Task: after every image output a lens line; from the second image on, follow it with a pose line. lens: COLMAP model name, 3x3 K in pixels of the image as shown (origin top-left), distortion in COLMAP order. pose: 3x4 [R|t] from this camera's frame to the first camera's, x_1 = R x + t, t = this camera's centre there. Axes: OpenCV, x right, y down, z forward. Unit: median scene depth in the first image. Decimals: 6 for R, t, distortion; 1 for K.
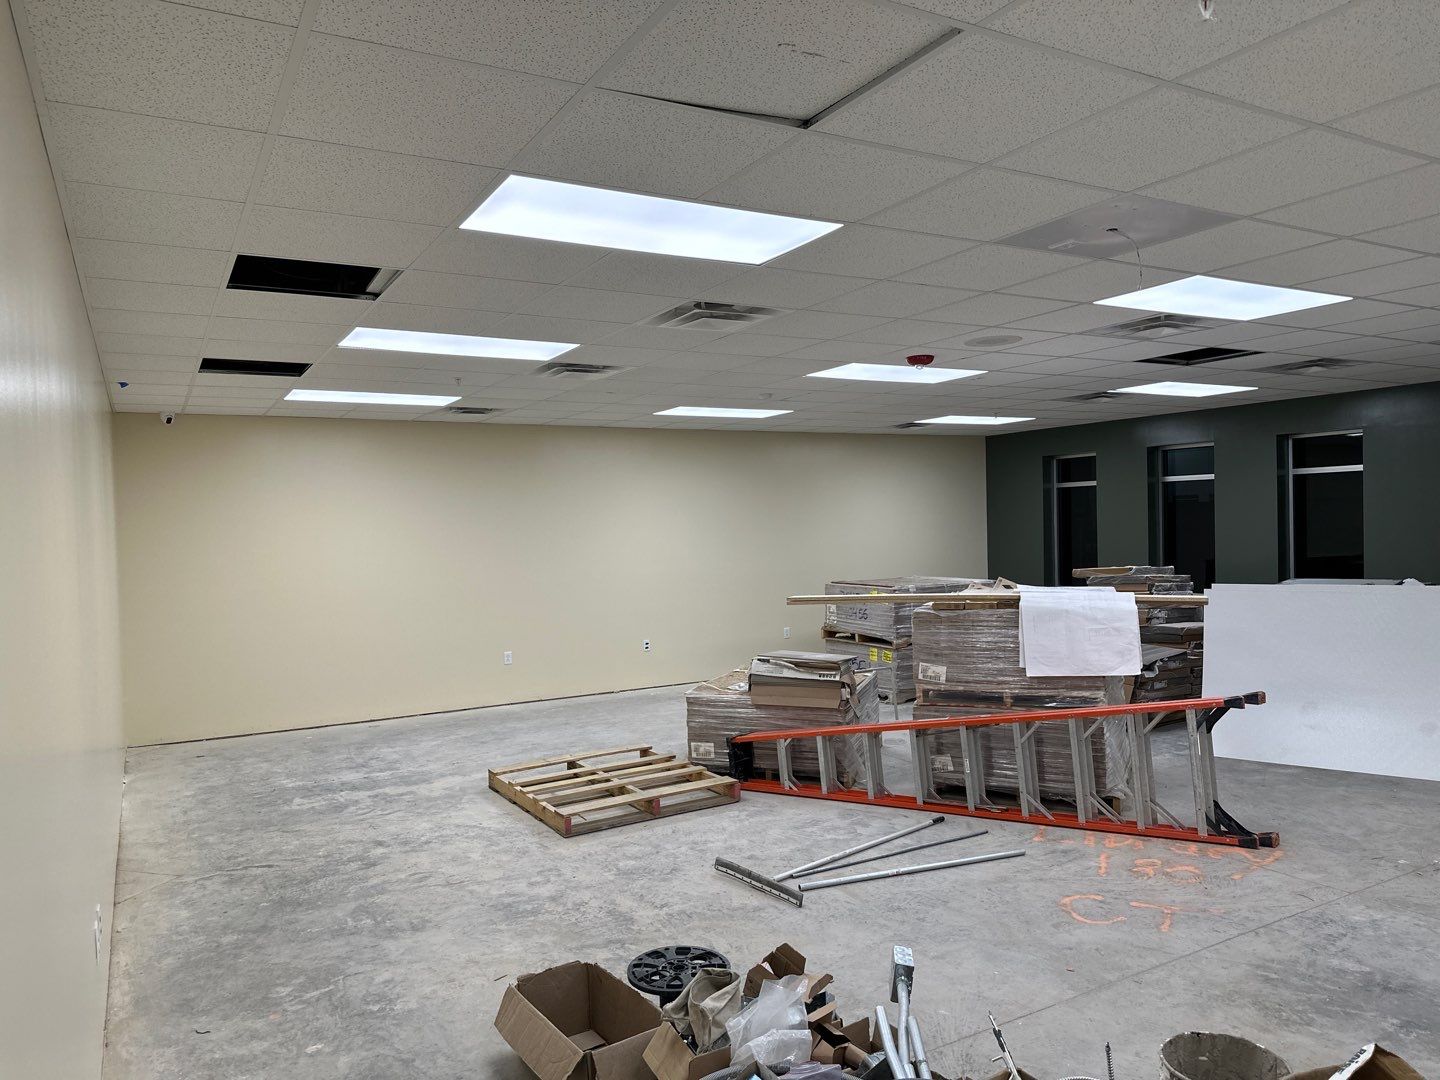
lens RADIAL K [[1023.2, 0, 714.1], [0, 1023.2, 541.3], [0, 0, 1]] dist [0.053350, -0.058759]
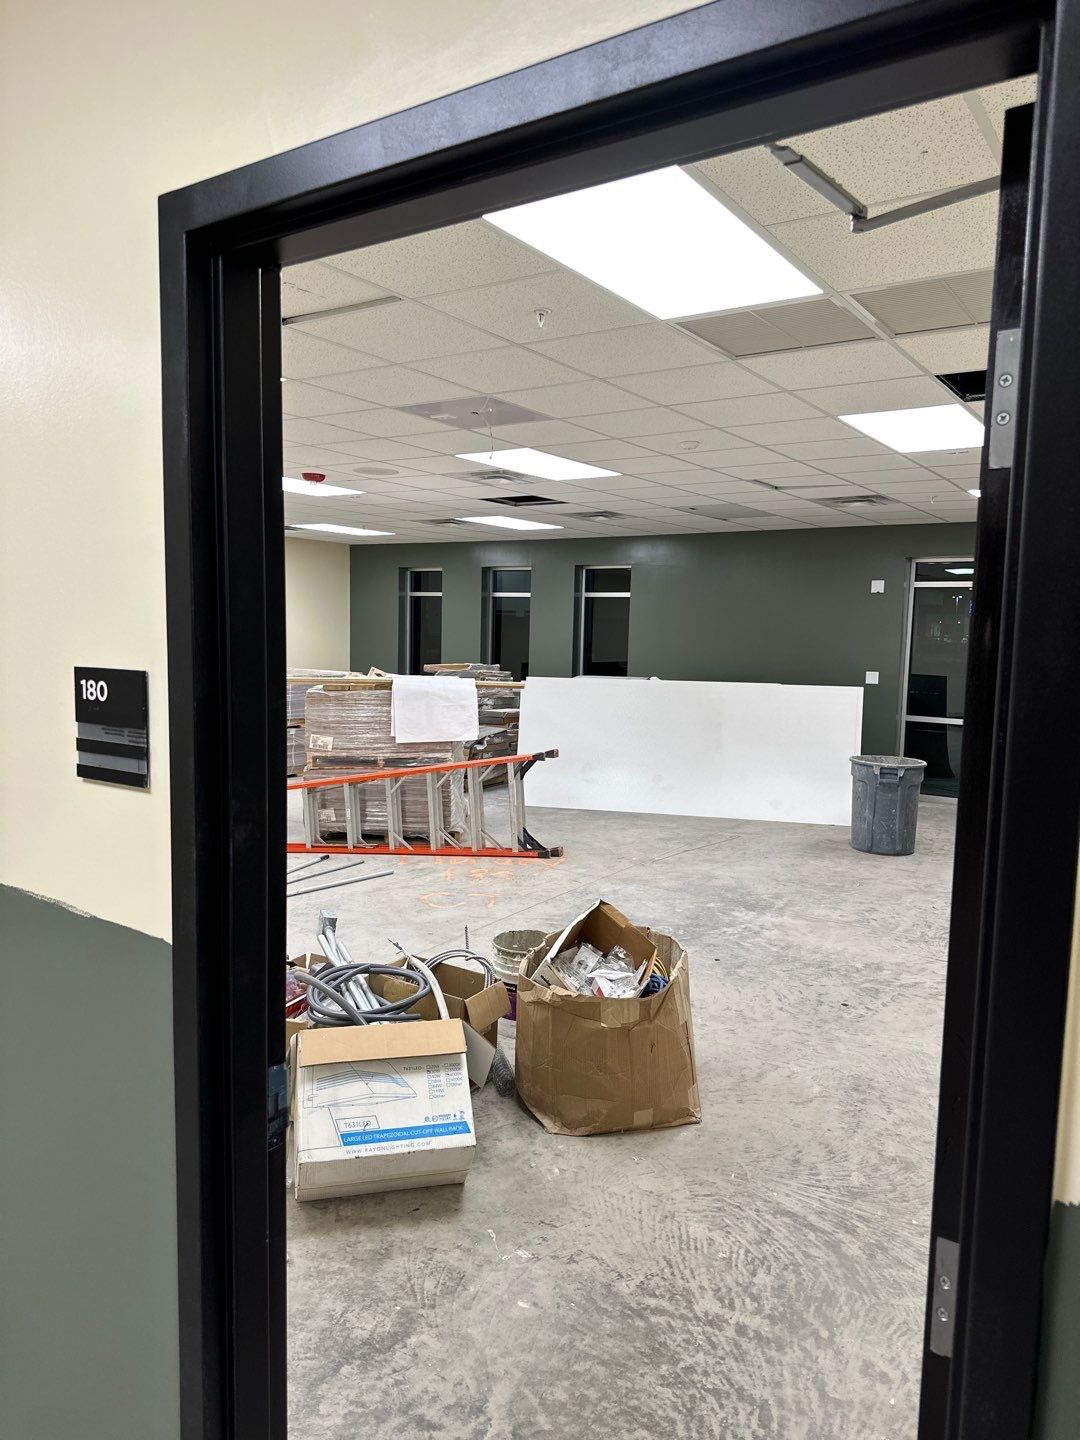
lens RADIAL K [[1023.2, 0, 539.6], [0, 1023.2, 723.4], [0, 0, 1]] dist [0.053350, -0.058759]
pose [[0.893934, 0.002575, 0.448191, -0.105720], [-0.036720, 0.997043, 0.067511, 0.014884], [-0.446692, -0.076808, 0.891385, -0.209589]]
